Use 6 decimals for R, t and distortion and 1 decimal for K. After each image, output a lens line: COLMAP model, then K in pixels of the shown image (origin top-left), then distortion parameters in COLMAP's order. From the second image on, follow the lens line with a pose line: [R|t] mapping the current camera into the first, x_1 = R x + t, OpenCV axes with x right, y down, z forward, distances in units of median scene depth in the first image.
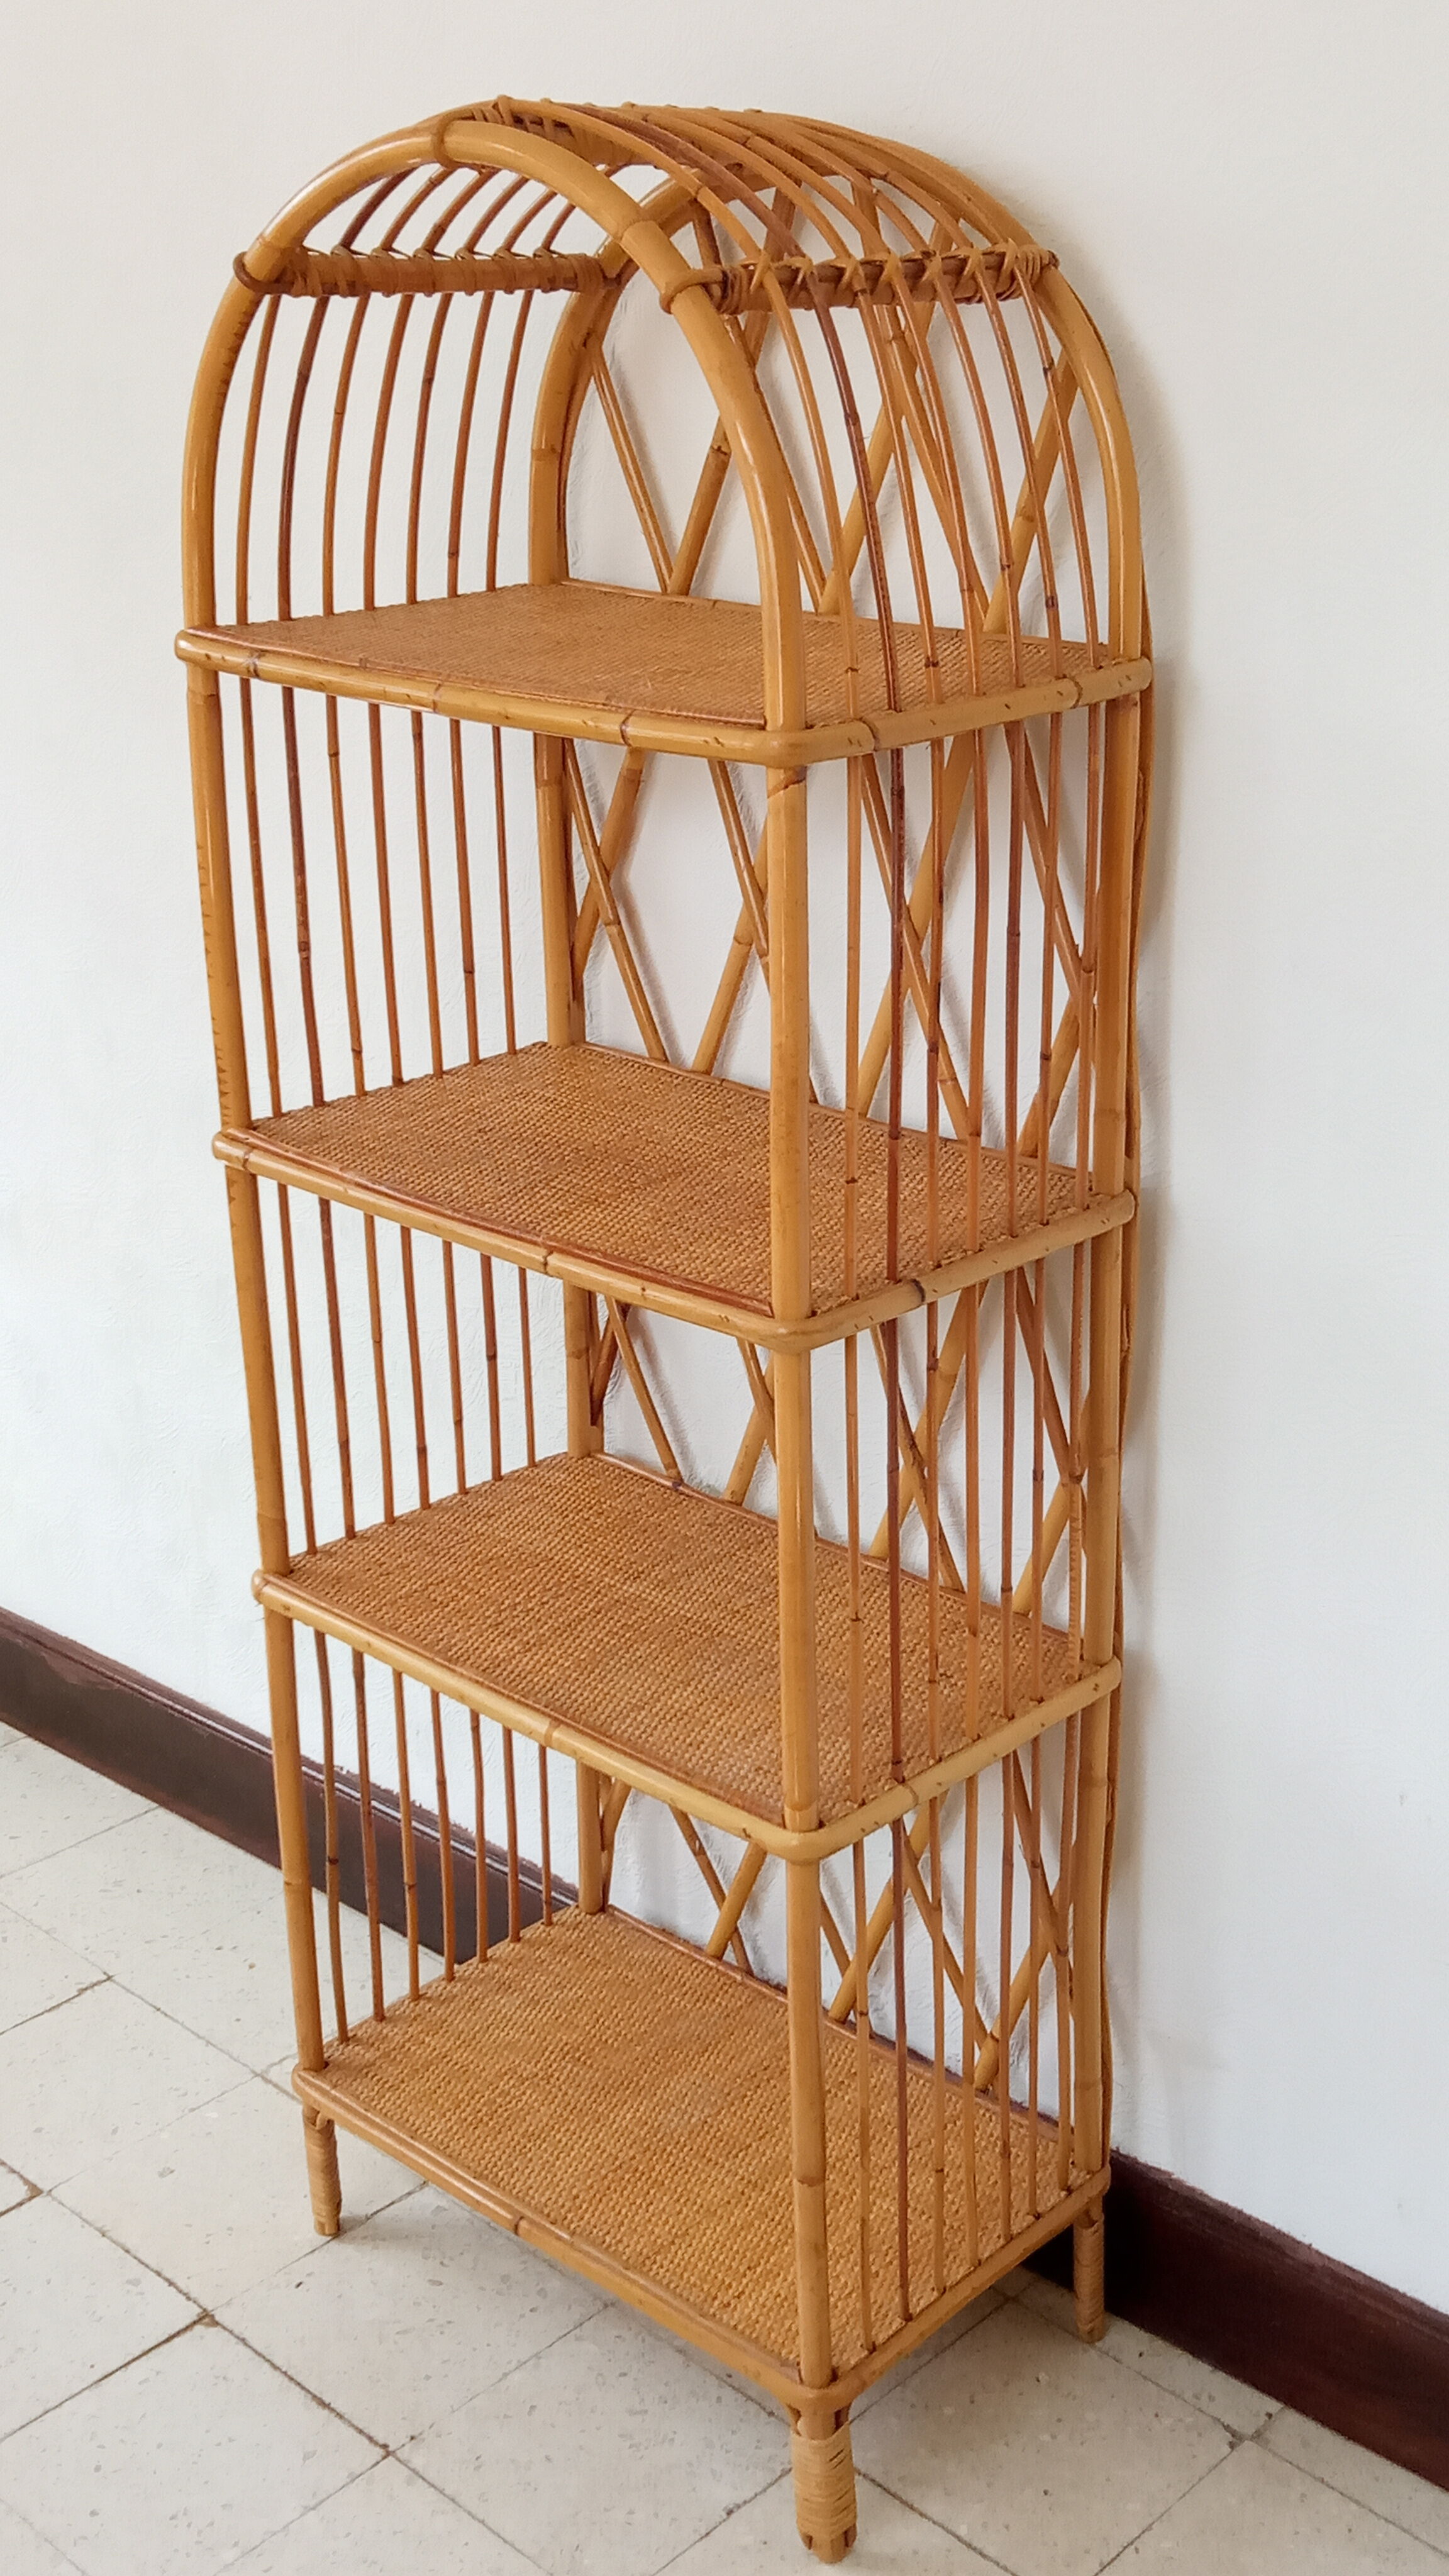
lens RADIAL K [[2985.5, 0, 780.0], [0, 2985.5, 1295.4], [0, 0, 1]] dist [0.032985, 0.000000]
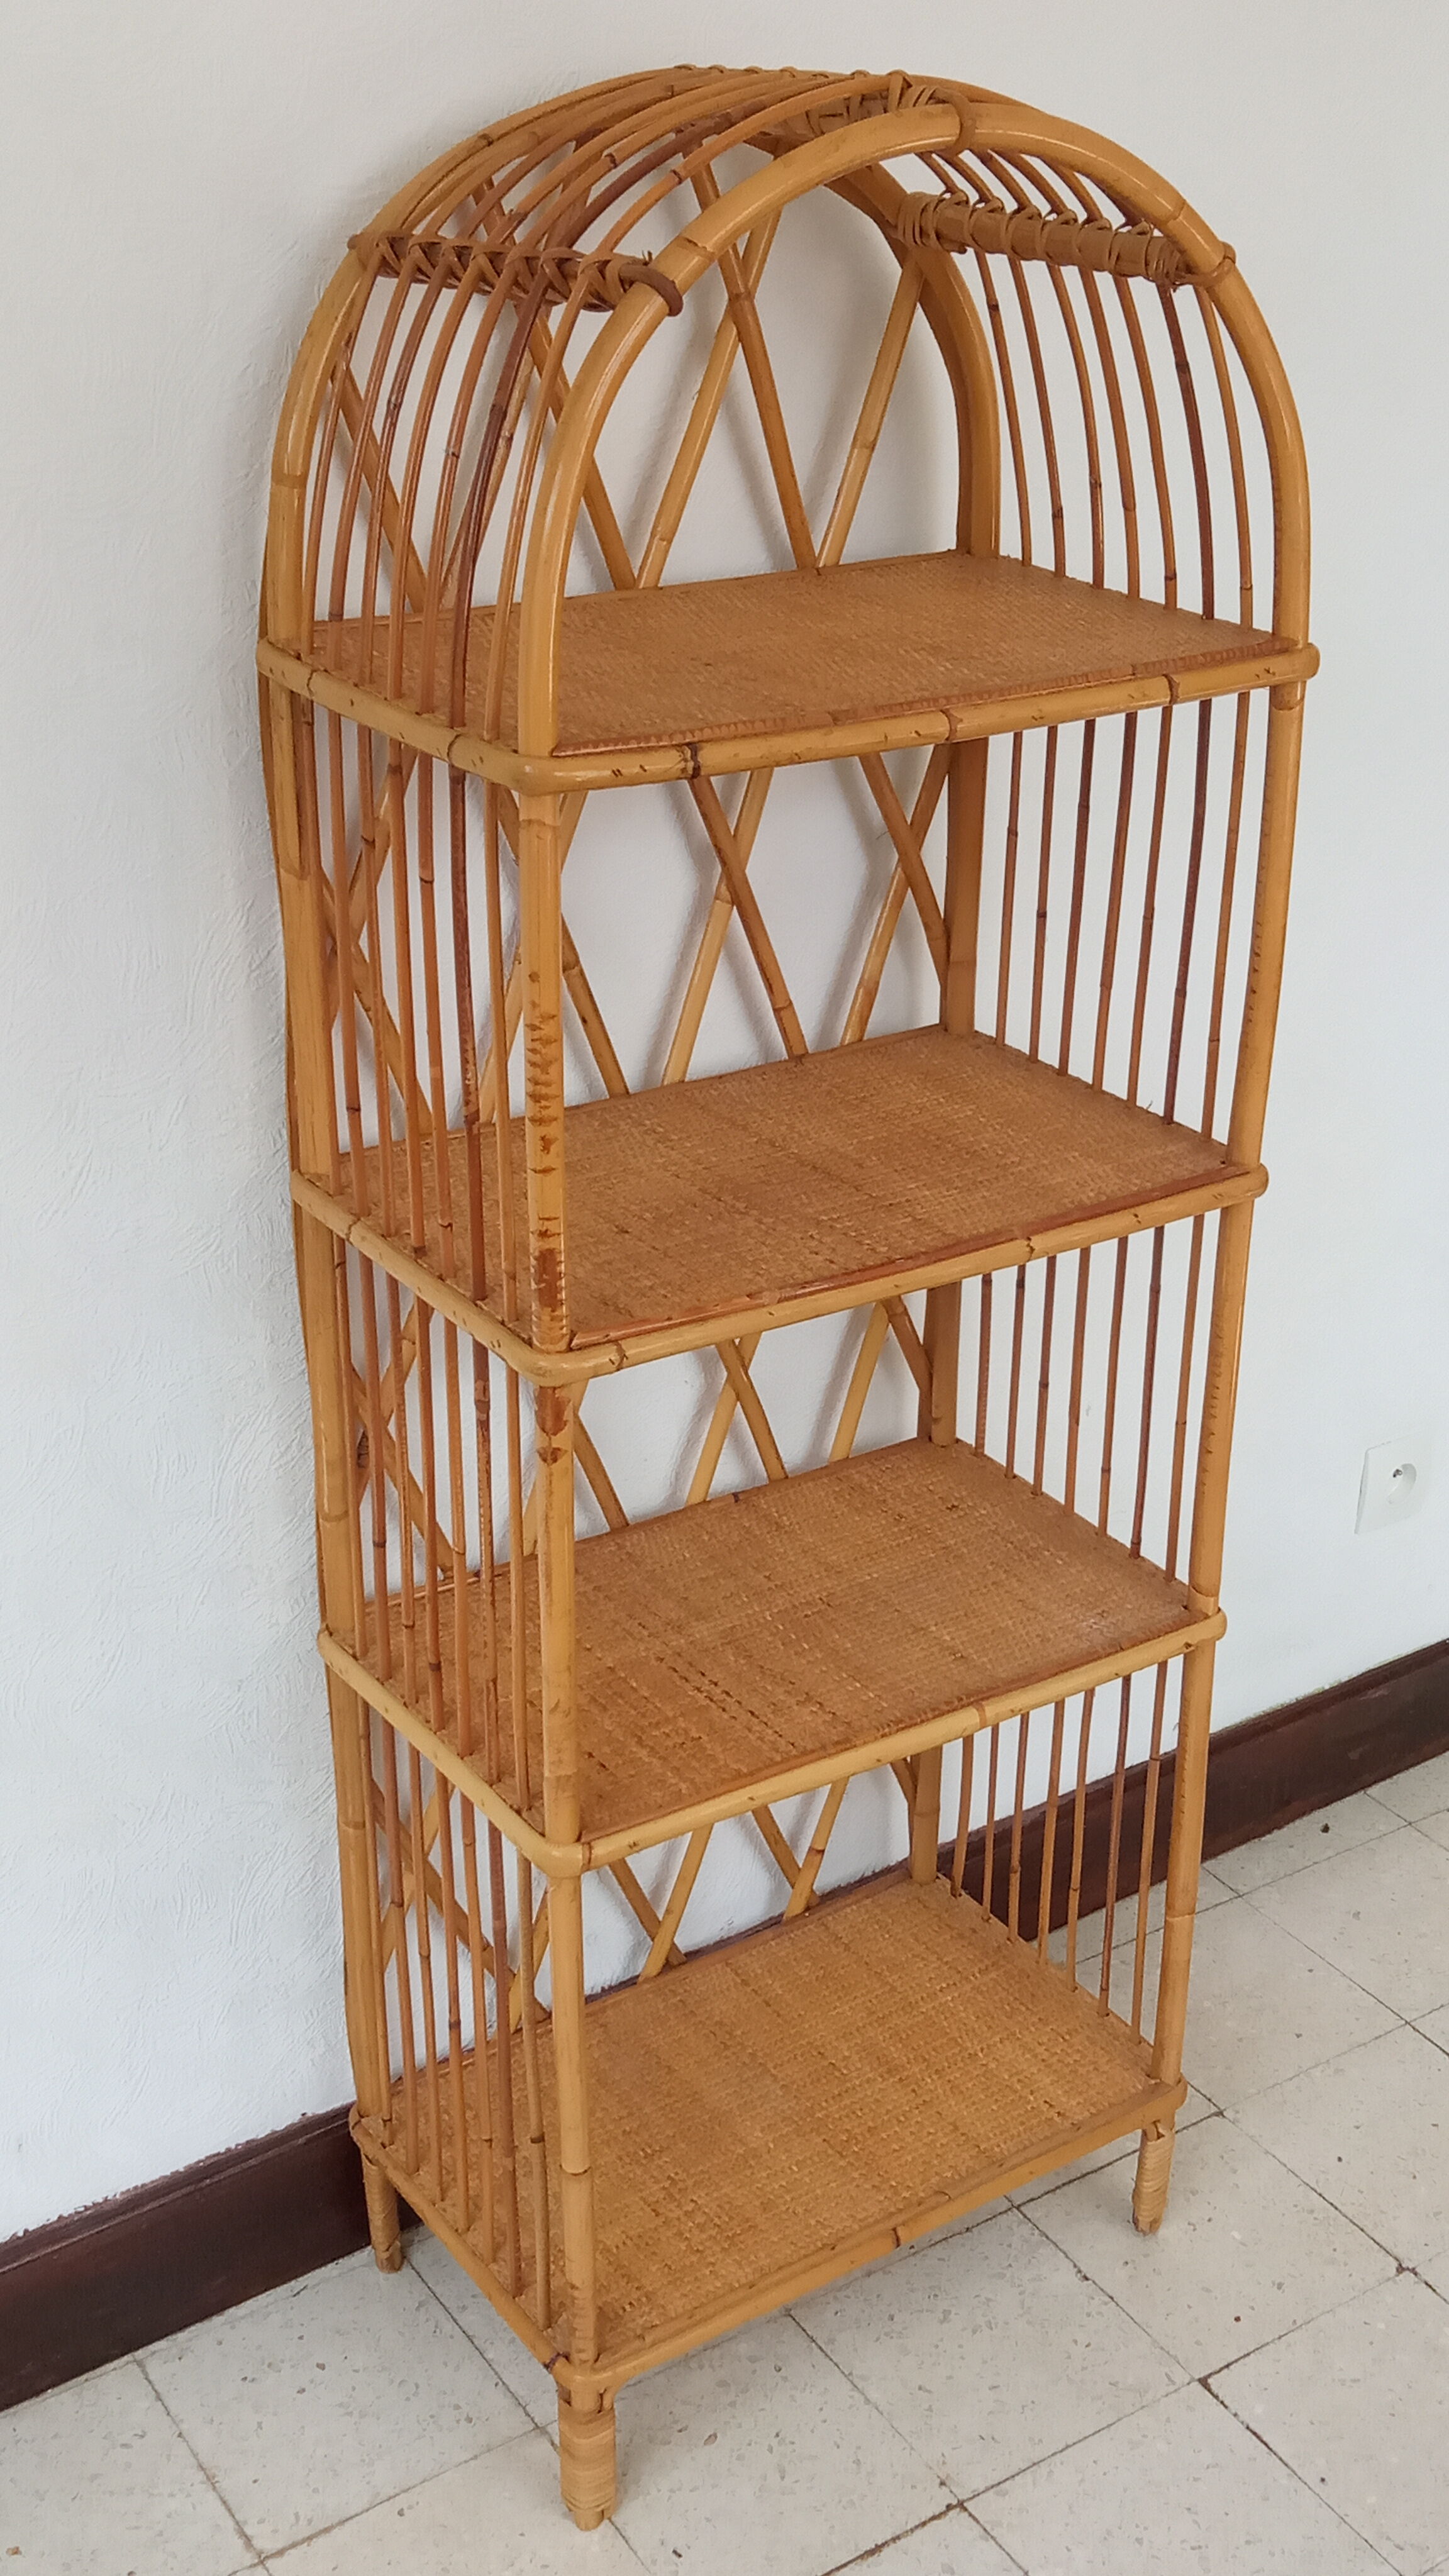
lens RADIAL K [[2985.5, 0, 734.6], [0, 2985.5, 1294.3], [0, 0, 1]] dist [0.032985, 0.000000]
pose [[0.233788, -0.398422, 0.886907, -0.839424], [0.324651, 0.891821, 0.315052, -0.291177], [-0.916485, 0.214280, 0.337845, 0.639495]]
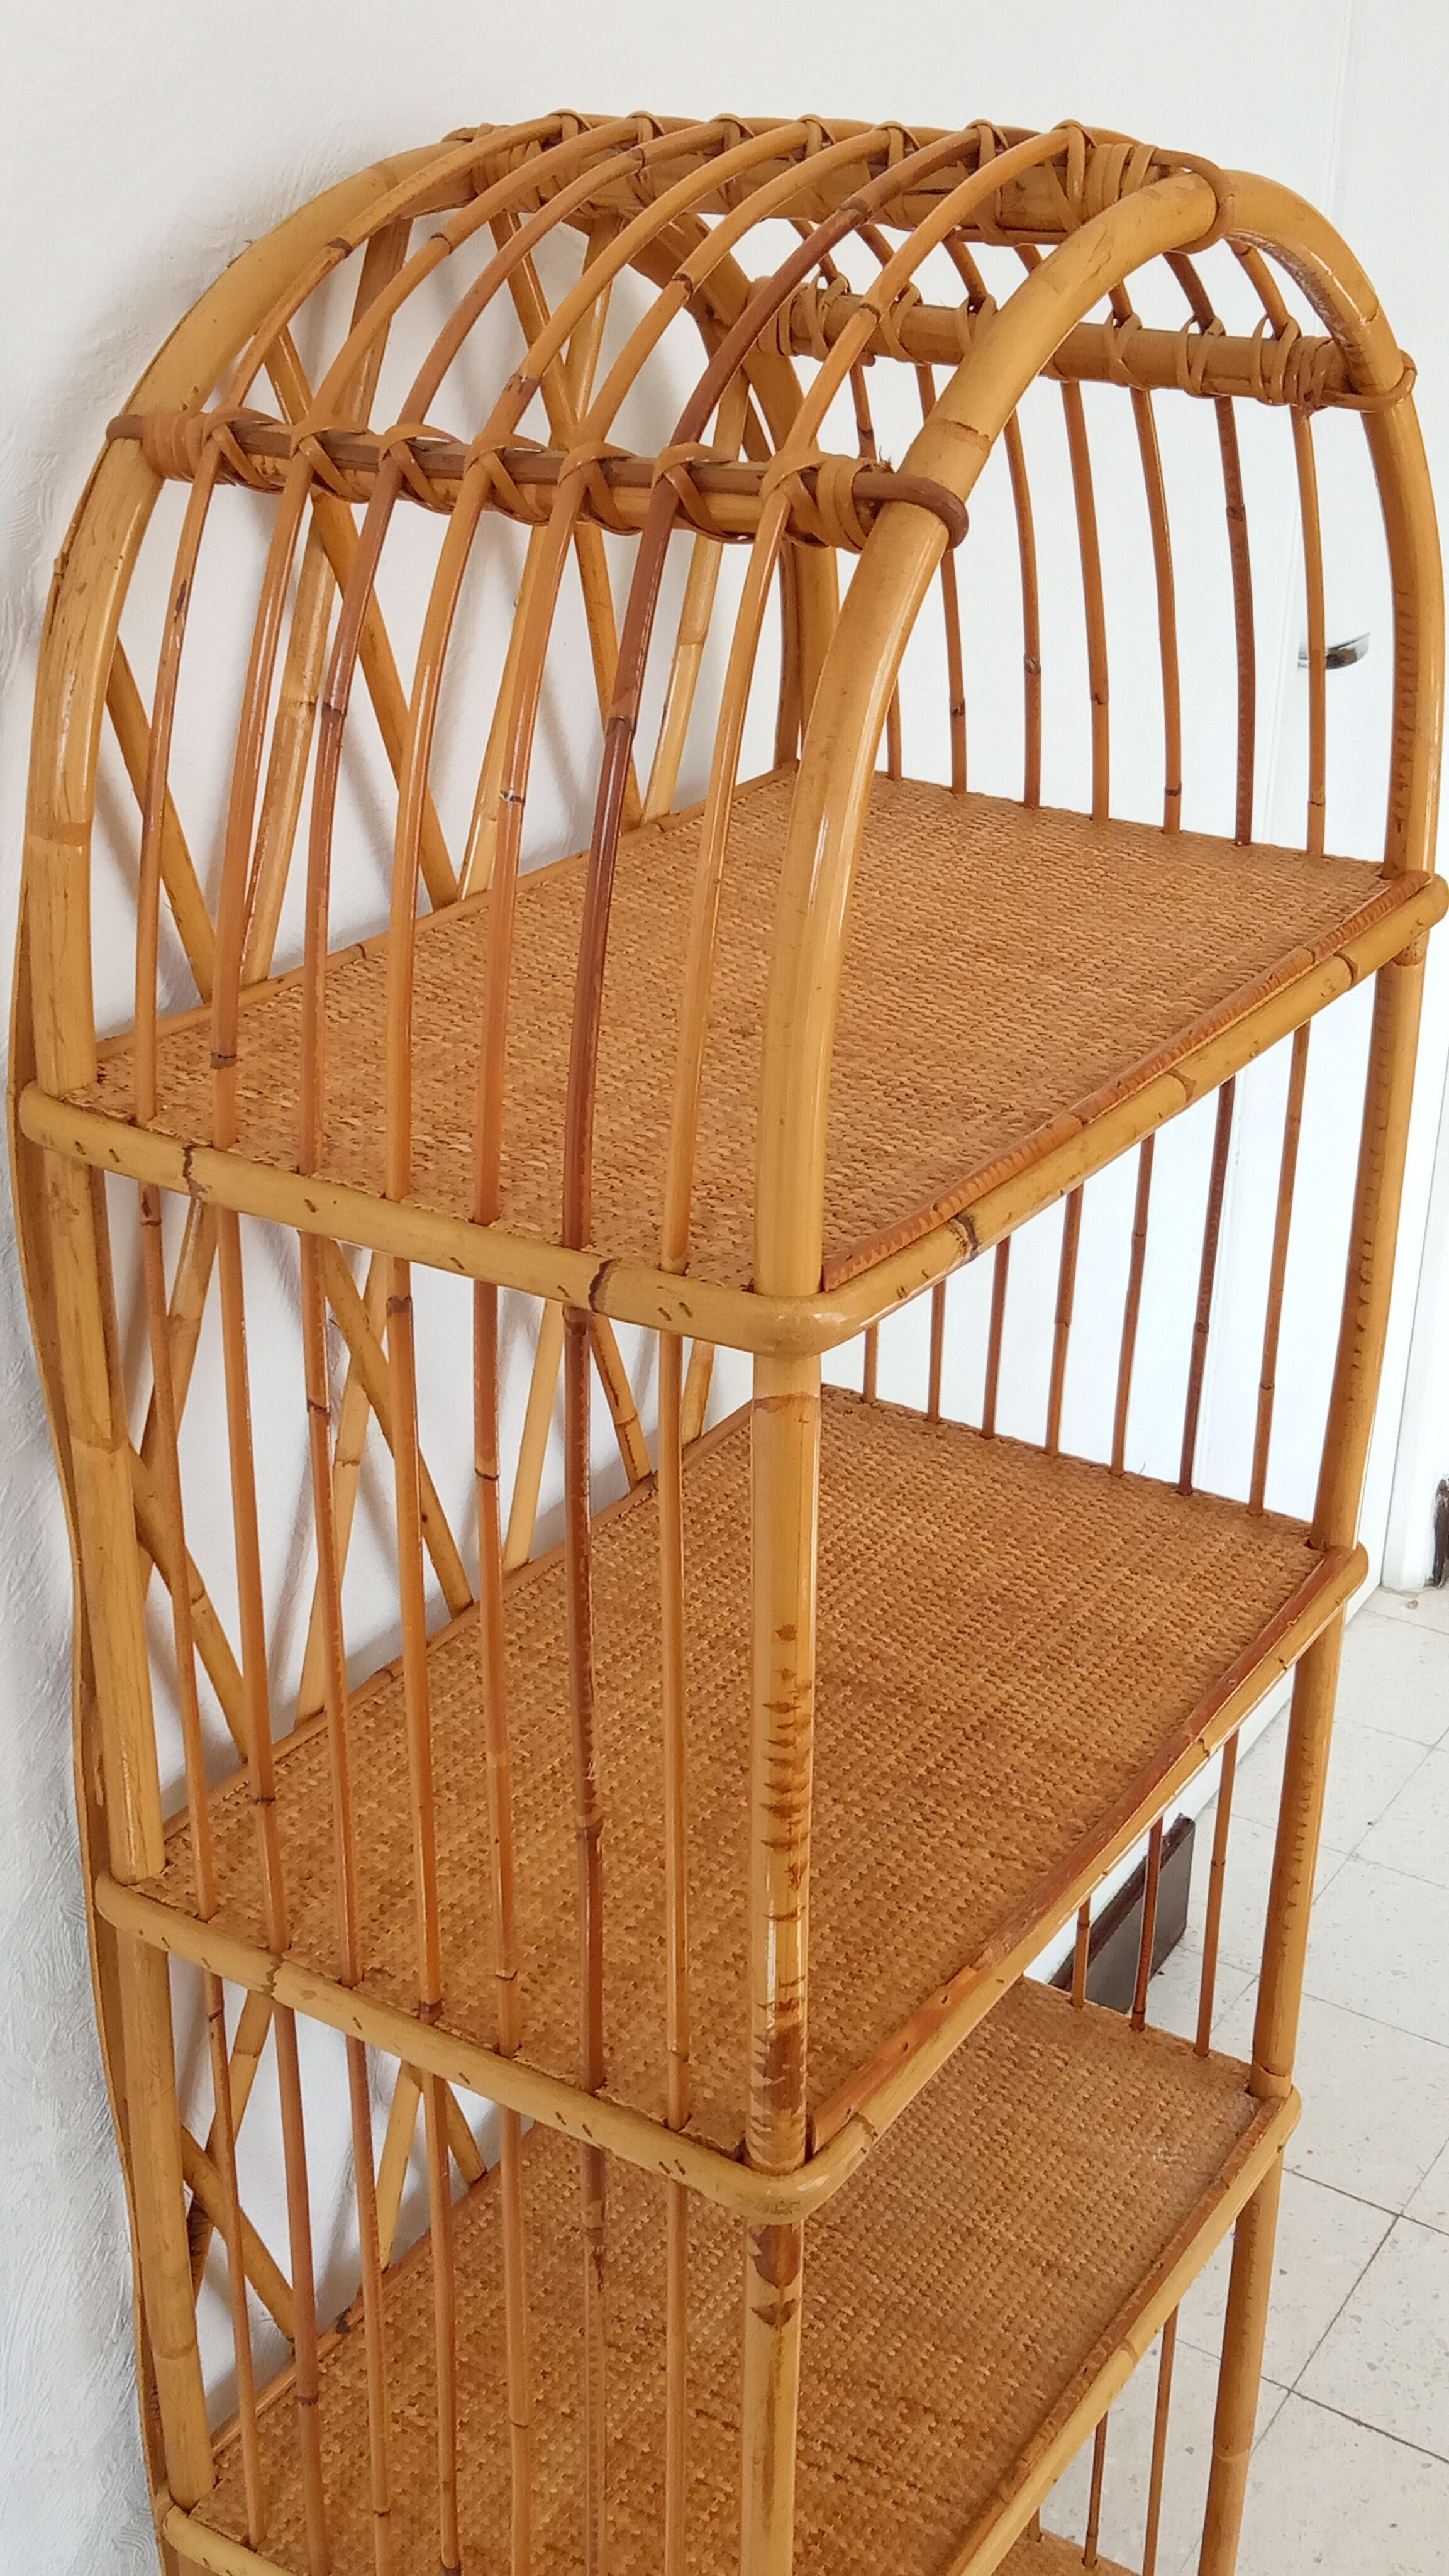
lens RADIAL K [[2985.5, 0, 718.4], [0, 2985.5, 1263.3], [0, 0, 1]] dist [0.032985, 0.000000]
pose [[-0.178341, -0.404525, 0.896969, -0.543078], [0.334802, 0.832244, 0.441902, -0.390279], [-0.925258, 0.379116, -0.012987, 0.909134]]
